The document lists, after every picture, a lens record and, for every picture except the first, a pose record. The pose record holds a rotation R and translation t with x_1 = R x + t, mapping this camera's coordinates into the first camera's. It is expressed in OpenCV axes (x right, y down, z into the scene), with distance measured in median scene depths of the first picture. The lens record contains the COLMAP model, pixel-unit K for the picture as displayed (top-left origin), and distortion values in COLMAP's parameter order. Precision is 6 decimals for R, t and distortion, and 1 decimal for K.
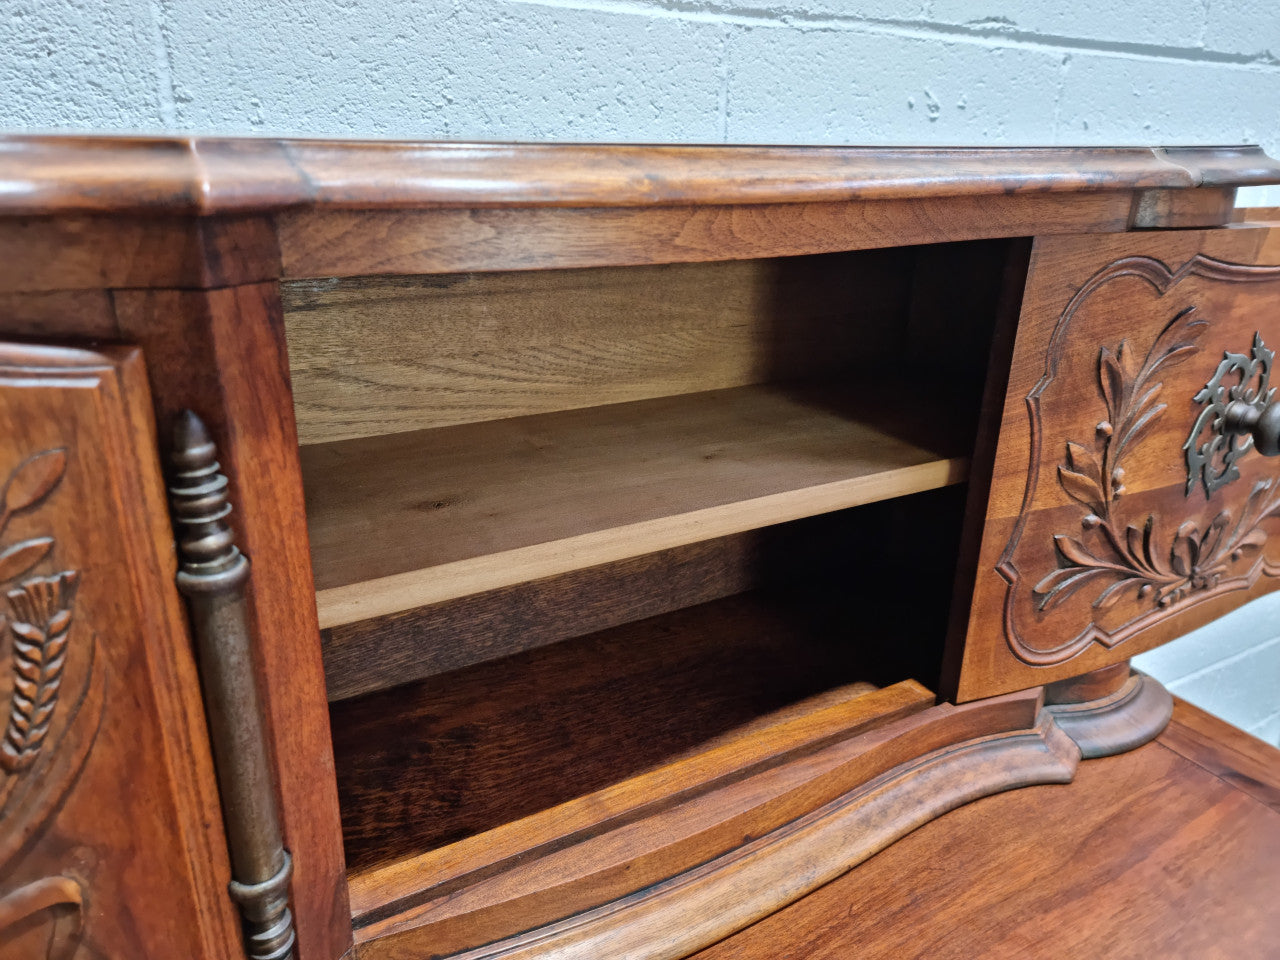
lens RADIAL K [[889.8, 0, 642.9], [0, 889.8, 454.9], [0, 0, 1]] dist [0.082702, -0.074677]
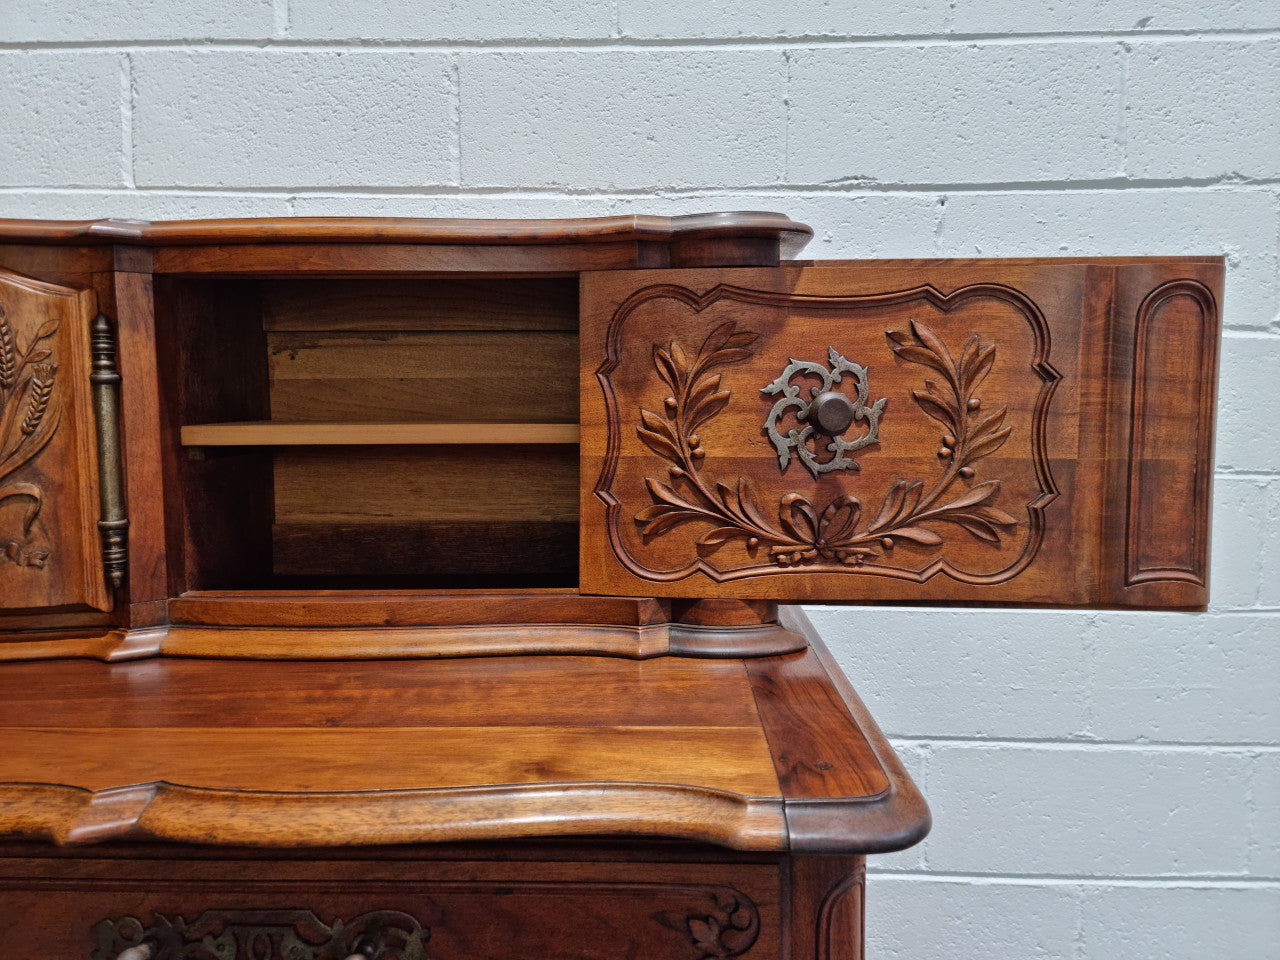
lens RADIAL K [[889.8, 0, 655.5], [0, 889.8, 456.4], [0, 0, 1]] dist [0.082702, -0.074677]
pose [[0.860802, 0.012063, -0.508797, 1.202499], [-0.149551, 0.961579, -0.230219, 0.384066], [0.486471, 0.274264, 0.829533, -0.181500]]
